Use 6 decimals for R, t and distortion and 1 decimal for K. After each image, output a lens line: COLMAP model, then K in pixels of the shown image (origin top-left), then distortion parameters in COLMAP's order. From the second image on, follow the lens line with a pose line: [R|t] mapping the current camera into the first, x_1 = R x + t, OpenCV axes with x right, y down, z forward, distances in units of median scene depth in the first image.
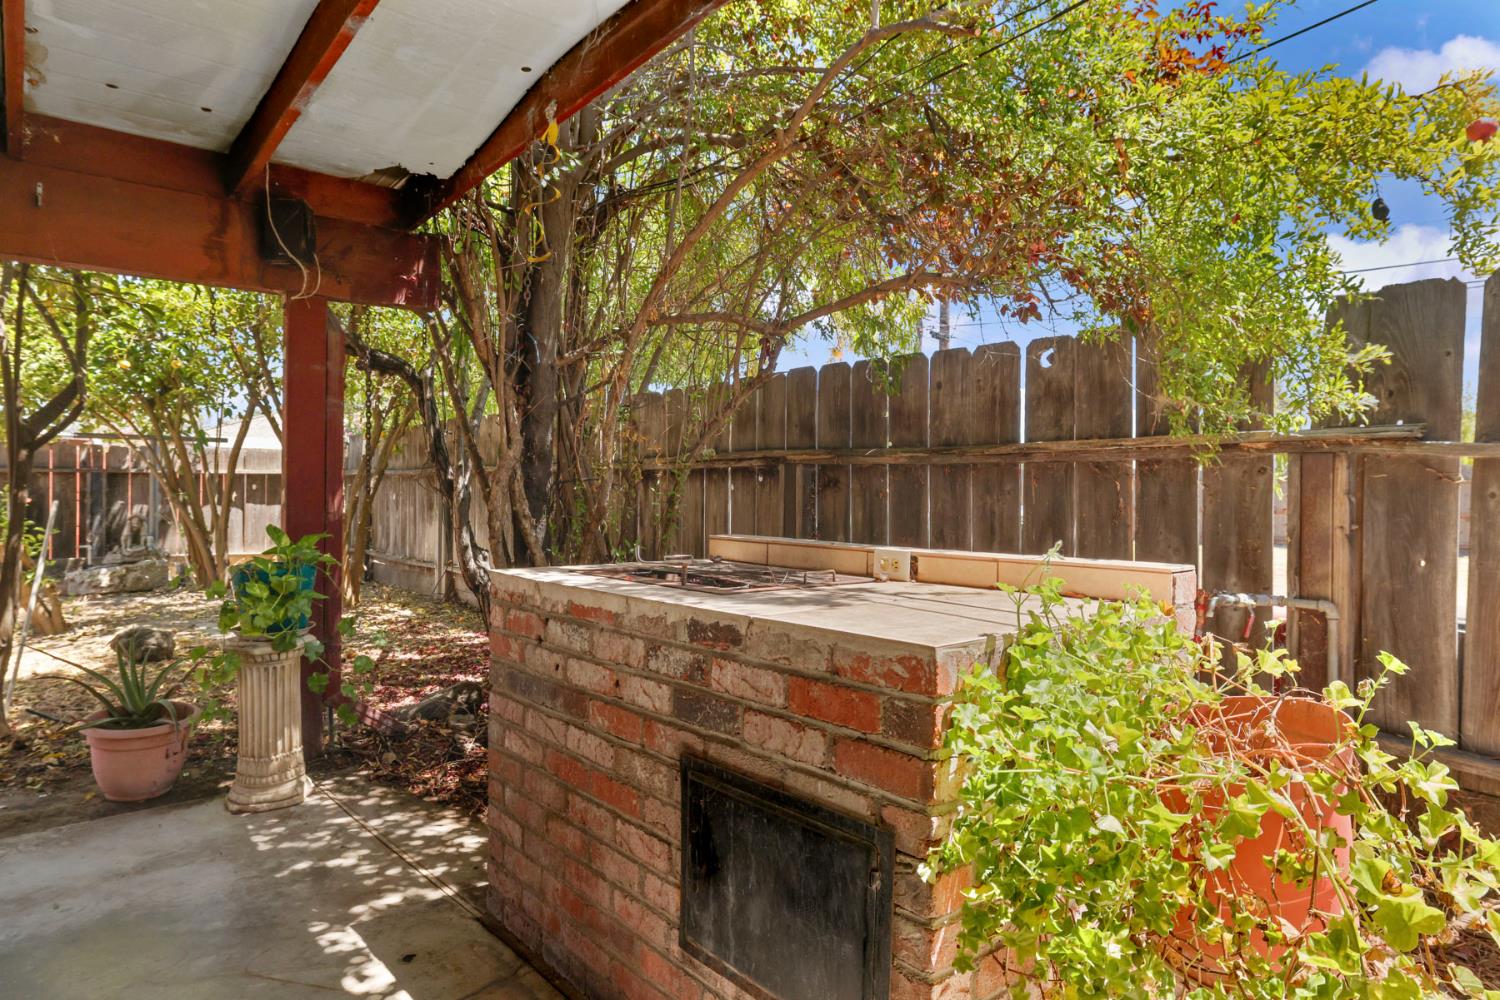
lens RADIAL K [[888.0, 0, 750.0], [0, 888.0, 500.0], [0, 0, 1]] dist [-0.000254, -0.000111]
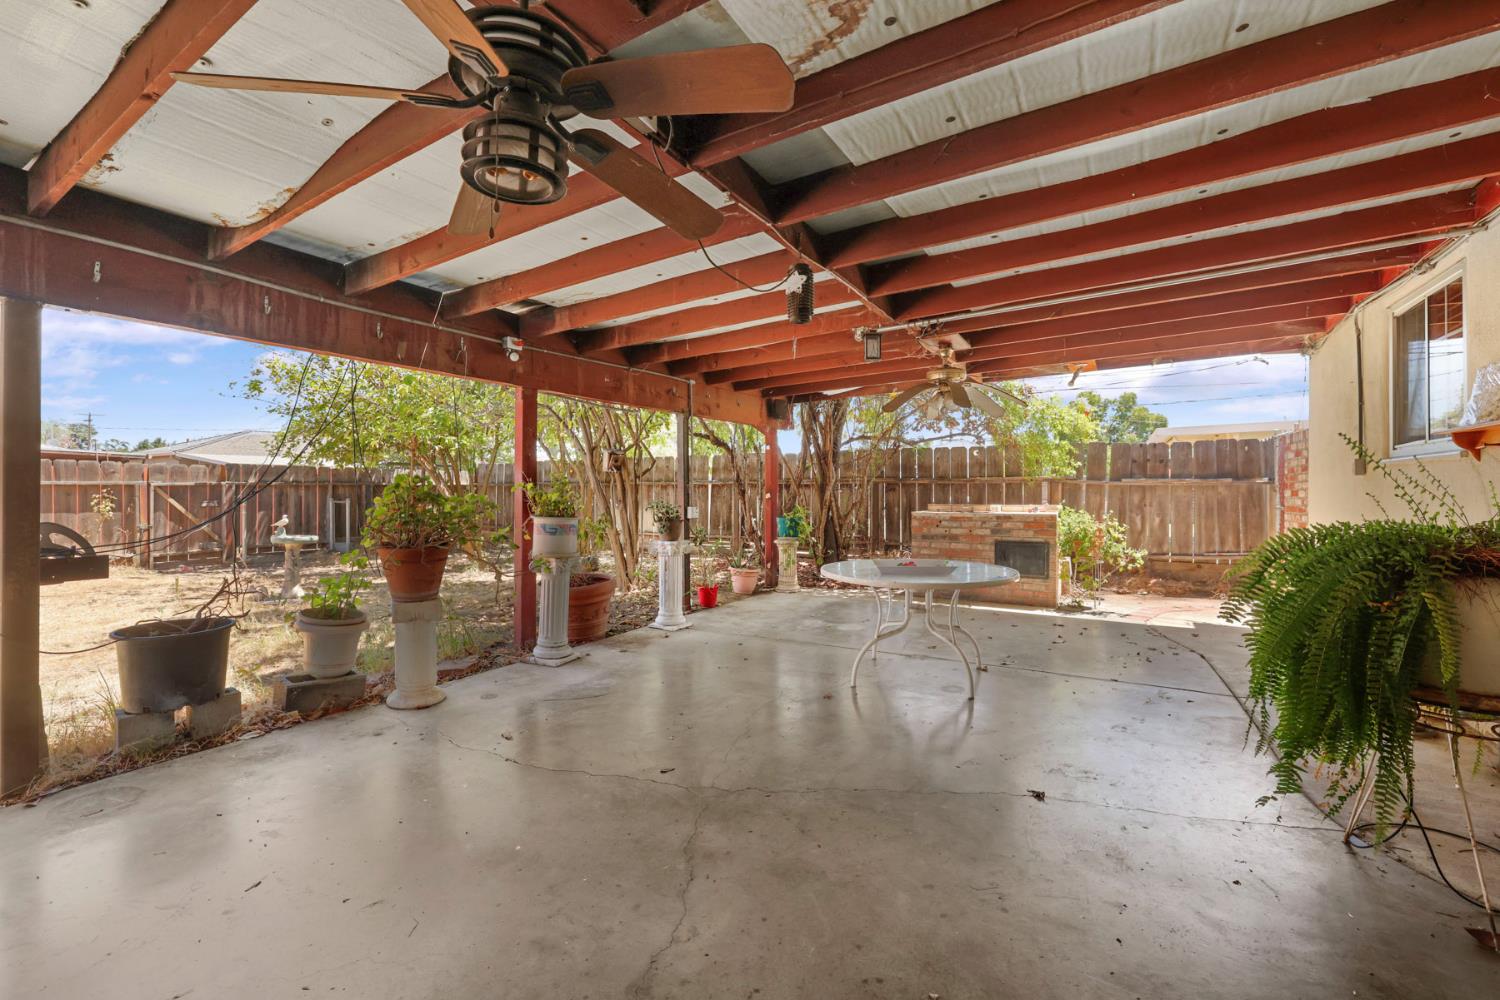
lens RADIAL K [[661.6, 0, 742.6], [0, 661.6, 490.7], [0, 0, 1]] dist [-0.047172, 0.017563]
pose [[0.937855, -0.005267, 0.346987, -2.488602], [0.010011, 0.999879, -0.011880, 0.012218], [-0.346883, 0.014615, 0.937795, -1.900027]]
